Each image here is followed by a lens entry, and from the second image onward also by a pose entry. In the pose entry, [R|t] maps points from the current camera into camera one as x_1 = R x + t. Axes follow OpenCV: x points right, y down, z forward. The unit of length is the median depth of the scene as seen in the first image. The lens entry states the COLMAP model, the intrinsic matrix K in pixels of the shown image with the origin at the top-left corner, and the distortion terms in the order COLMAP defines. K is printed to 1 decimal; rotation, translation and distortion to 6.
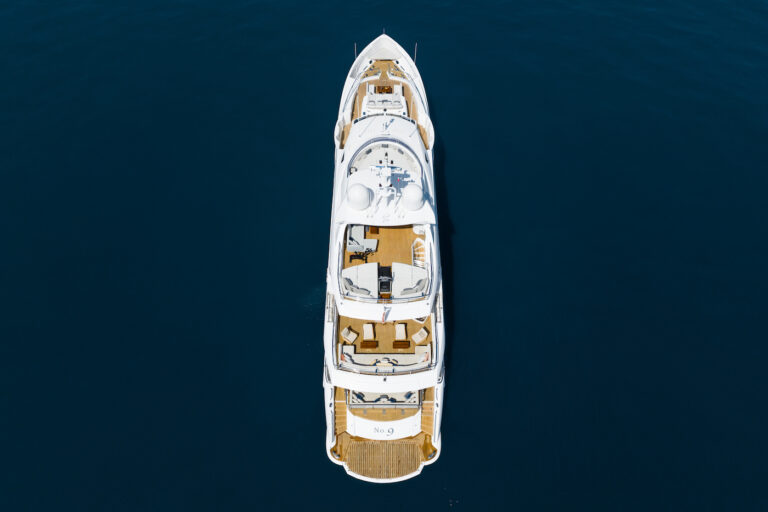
lens RADIAL K [[569.3, 0, 380.3], [0, 569.3, 255.7], [0, 0, 1]] dist [-0.037736, -0.003460]
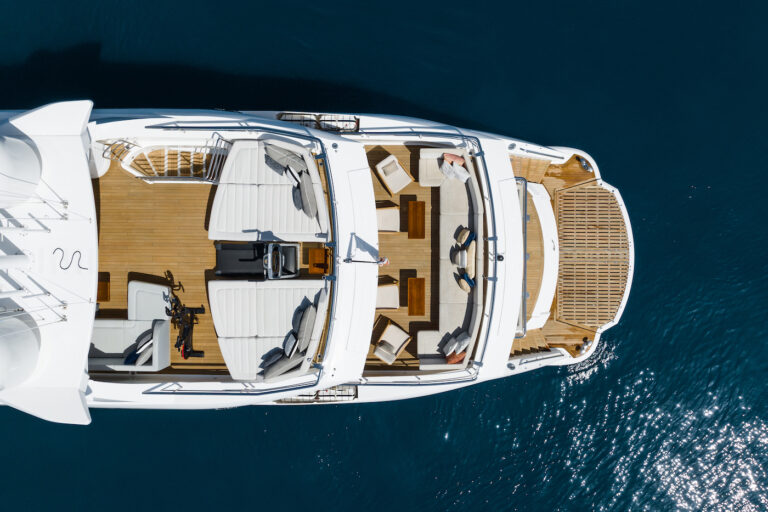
lens RADIAL K [[569.3, 0, 383.9], [0, 569.3, 252.5], [0, 0, 1]] dist [-0.037736, -0.003460]
pose [[0.000785, -0.999689, -0.024938, 0.022127], [0.826875, -0.013376, 0.562227, -0.099492], [-0.562386, -0.021062, 0.826607, 0.660602]]
